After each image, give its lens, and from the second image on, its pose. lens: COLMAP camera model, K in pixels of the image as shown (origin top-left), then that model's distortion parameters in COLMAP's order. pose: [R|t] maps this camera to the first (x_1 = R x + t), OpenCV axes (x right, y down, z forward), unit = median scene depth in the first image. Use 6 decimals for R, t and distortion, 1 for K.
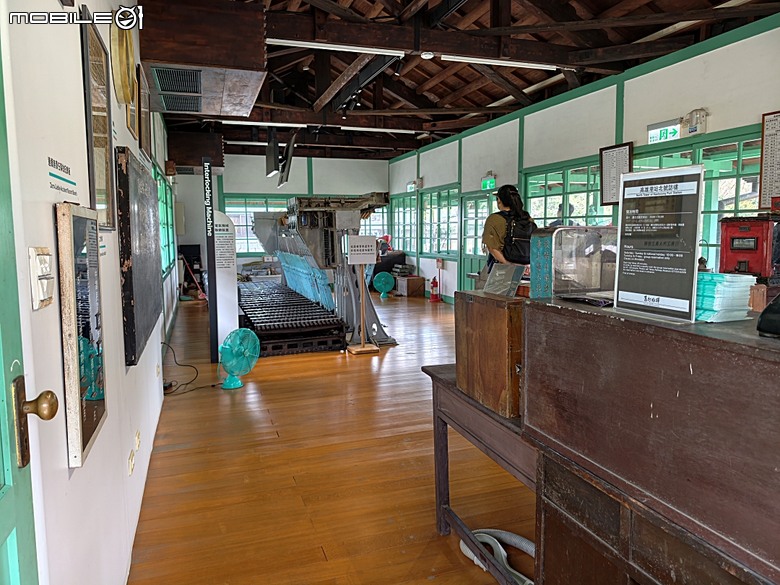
lens RADIAL K [[558.1, 0, 390.3], [0, 558.1, 290.1], [0, 0, 1]] dist [0.009346, -0.017889]
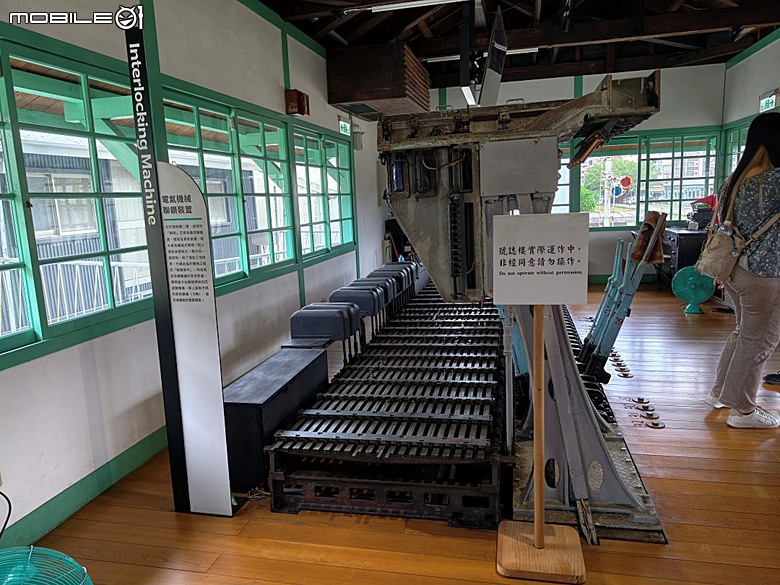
lens RADIAL K [[558.1, 0, 389.8], [0, 558.1, 293.1], [0, 0, 1]] dist [0.009346, -0.017889]
pose [[0.846720, 0.057602, -0.528912, 0.044671], [-0.018794, 0.996740, 0.078465, -0.074222], [0.531707, -0.056498, 0.845042, 0.665954]]
